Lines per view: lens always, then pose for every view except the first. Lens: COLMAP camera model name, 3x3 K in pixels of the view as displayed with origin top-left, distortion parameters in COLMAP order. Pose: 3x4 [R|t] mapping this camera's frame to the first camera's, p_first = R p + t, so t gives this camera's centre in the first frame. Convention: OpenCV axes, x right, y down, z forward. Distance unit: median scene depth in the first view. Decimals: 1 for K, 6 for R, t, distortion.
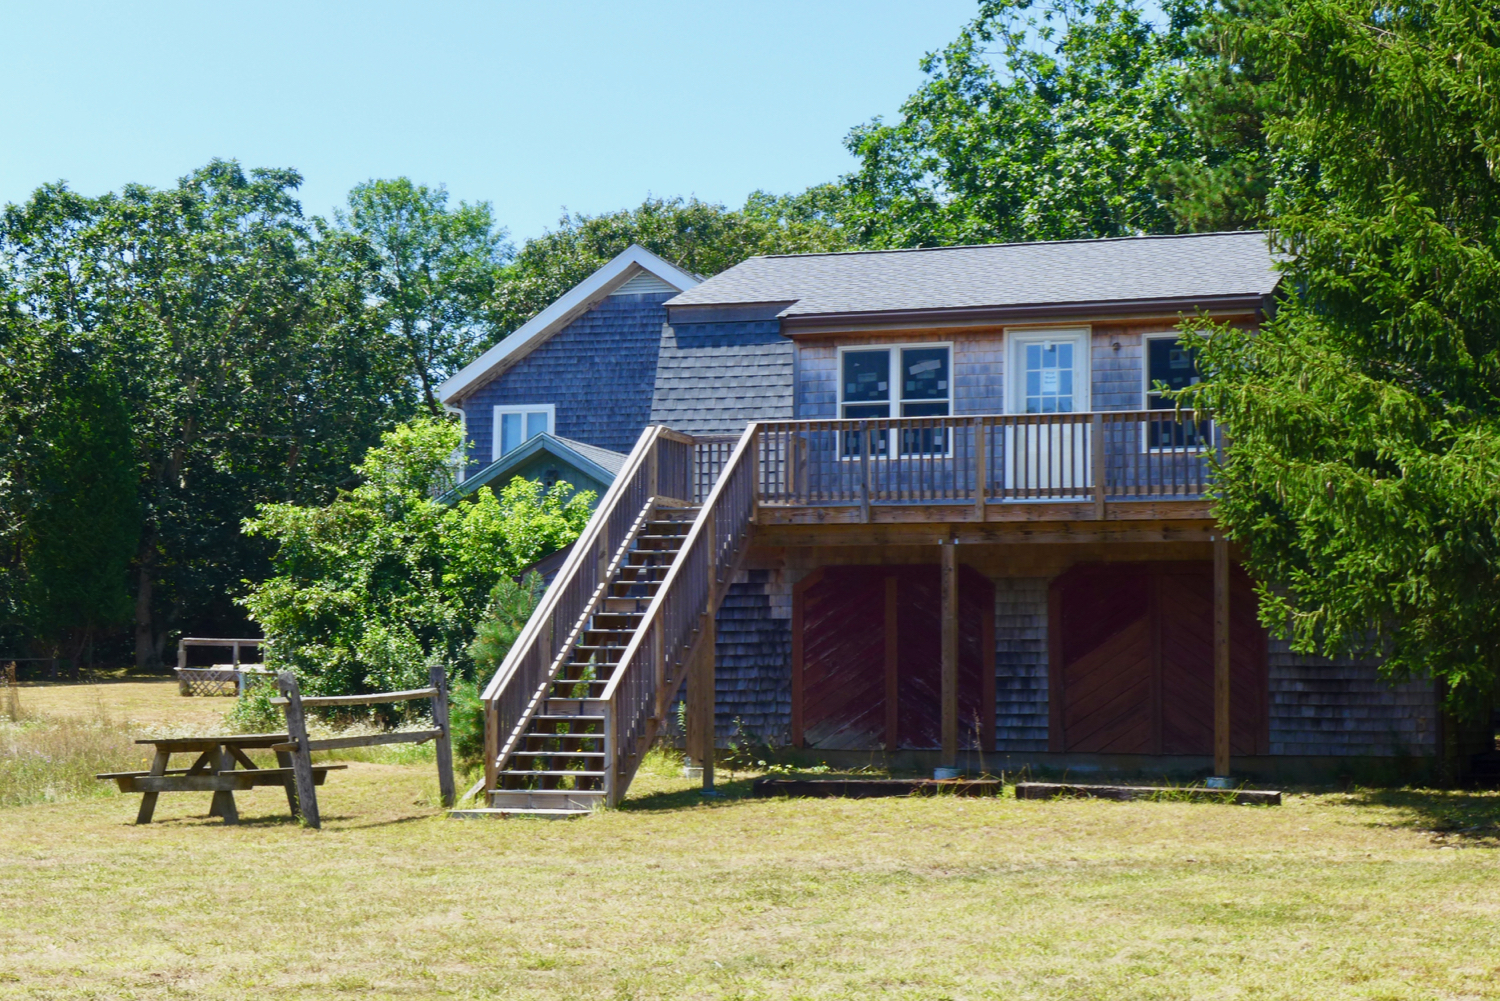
lens RADIAL K [[2802.4, 0, 749.9], [0, 2802.4, 500.5], [0, 0, 1]] dist [0.028855, 0.000000]
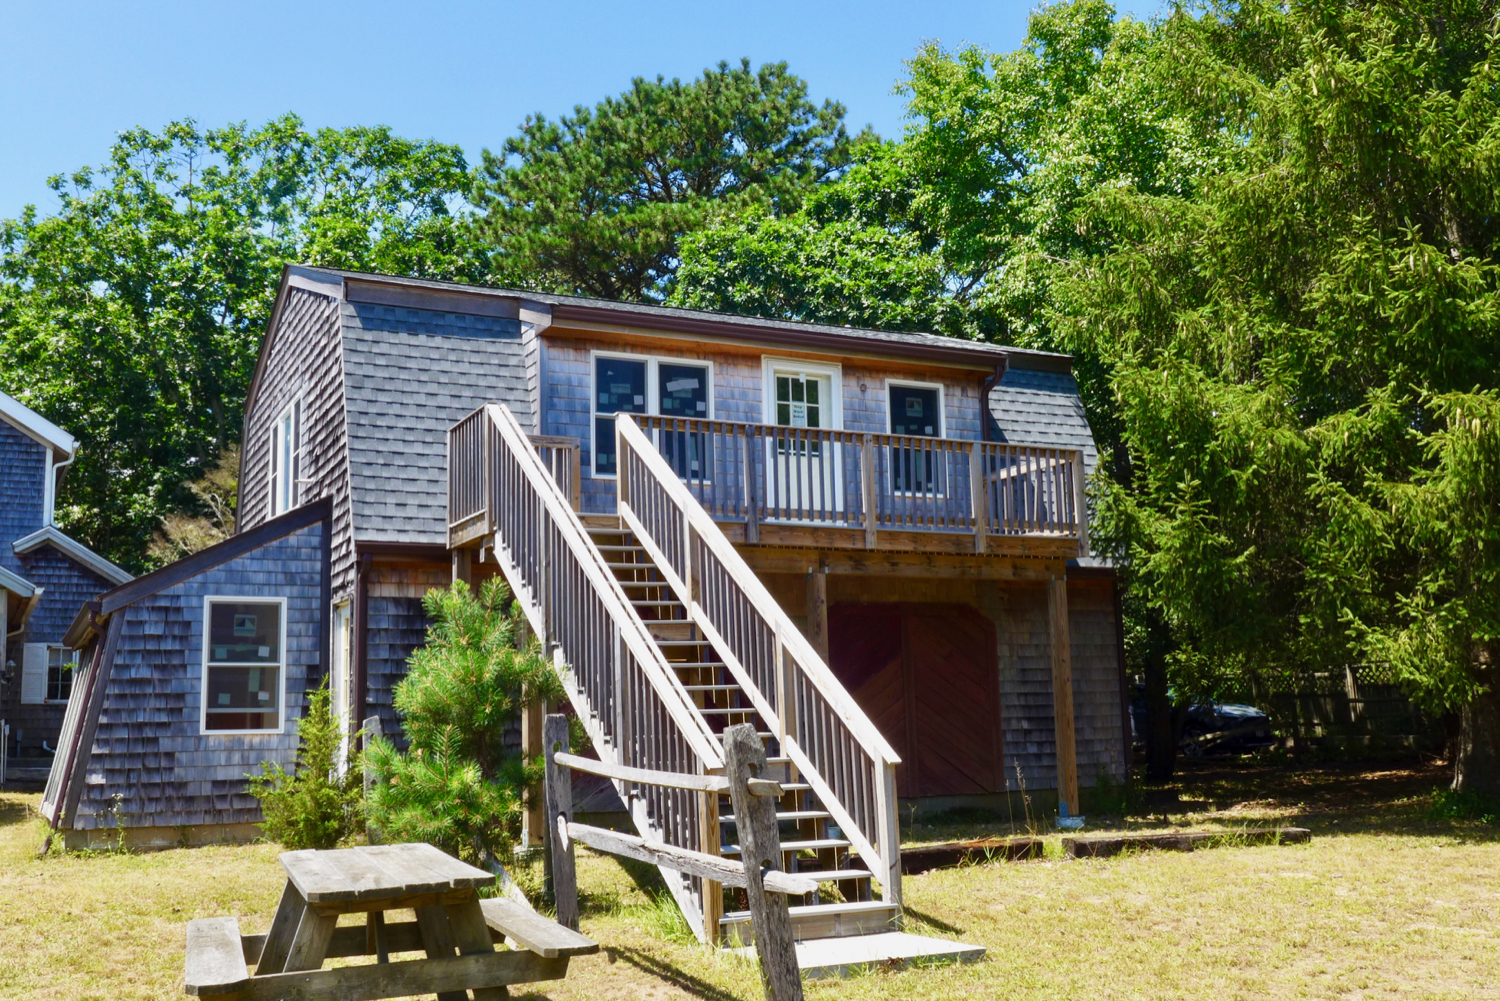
lens RADIAL K [[1489.6, 0, 750.1], [0, 1489.6, 500.1], [0, 0, 1]] dist [-0.018725, 0.000000]
pose [[0.677149, 0.088063, 0.730558, -0.276500], [-0.021098, 0.994728, -0.100352, 0.038615], [-0.735544, 0.052540, 0.675437, 0.656976]]
